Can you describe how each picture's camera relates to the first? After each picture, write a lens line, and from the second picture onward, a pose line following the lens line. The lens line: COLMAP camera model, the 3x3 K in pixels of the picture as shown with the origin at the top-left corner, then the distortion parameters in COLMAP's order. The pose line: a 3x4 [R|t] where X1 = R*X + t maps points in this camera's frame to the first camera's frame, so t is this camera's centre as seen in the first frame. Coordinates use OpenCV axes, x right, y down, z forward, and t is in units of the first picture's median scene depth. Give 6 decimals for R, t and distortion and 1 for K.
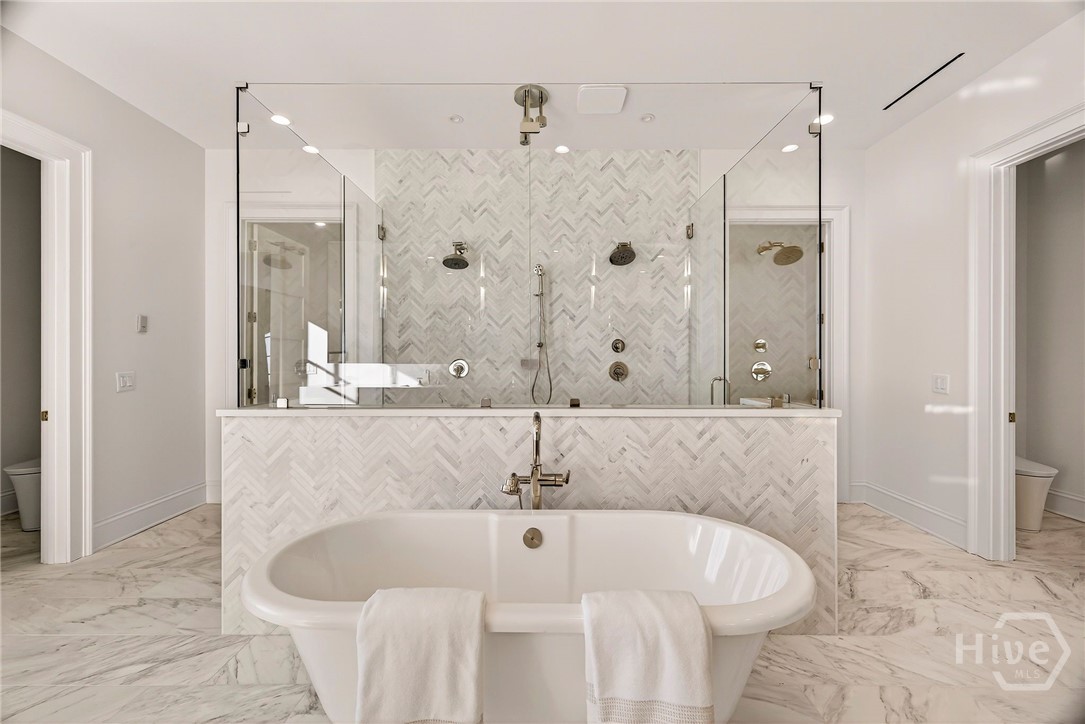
lens RADIAL K [[450.0, 0, 541.5], [0, 450.0, 359.6], [0, 0, 1]] dist [0.002617, -0.000251]
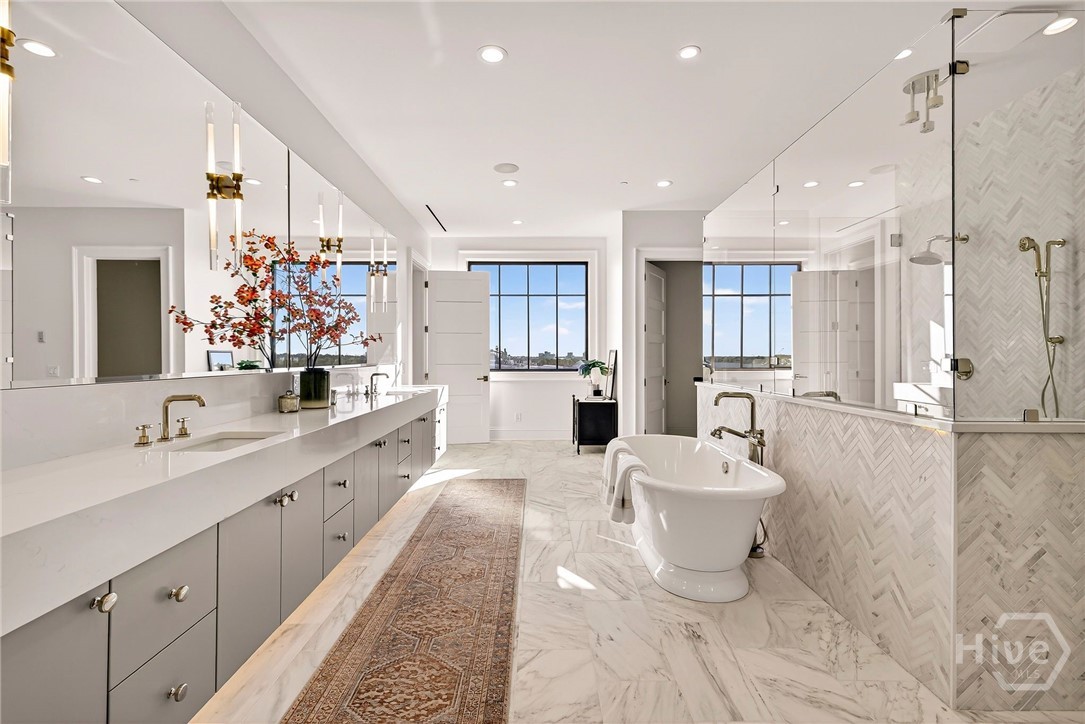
lens RADIAL K [[487.0, 0, 540.9], [0, 487.0, 356.1], [0, 0, 1]] dist [0.012188, -0.000369]
pose [[0.010040, 0.000660, -0.999949, 0.797484], [-0.006195, 0.999981, 0.000598, -0.001483], [0.999930, 0.006189, 0.010044, 0.142279]]
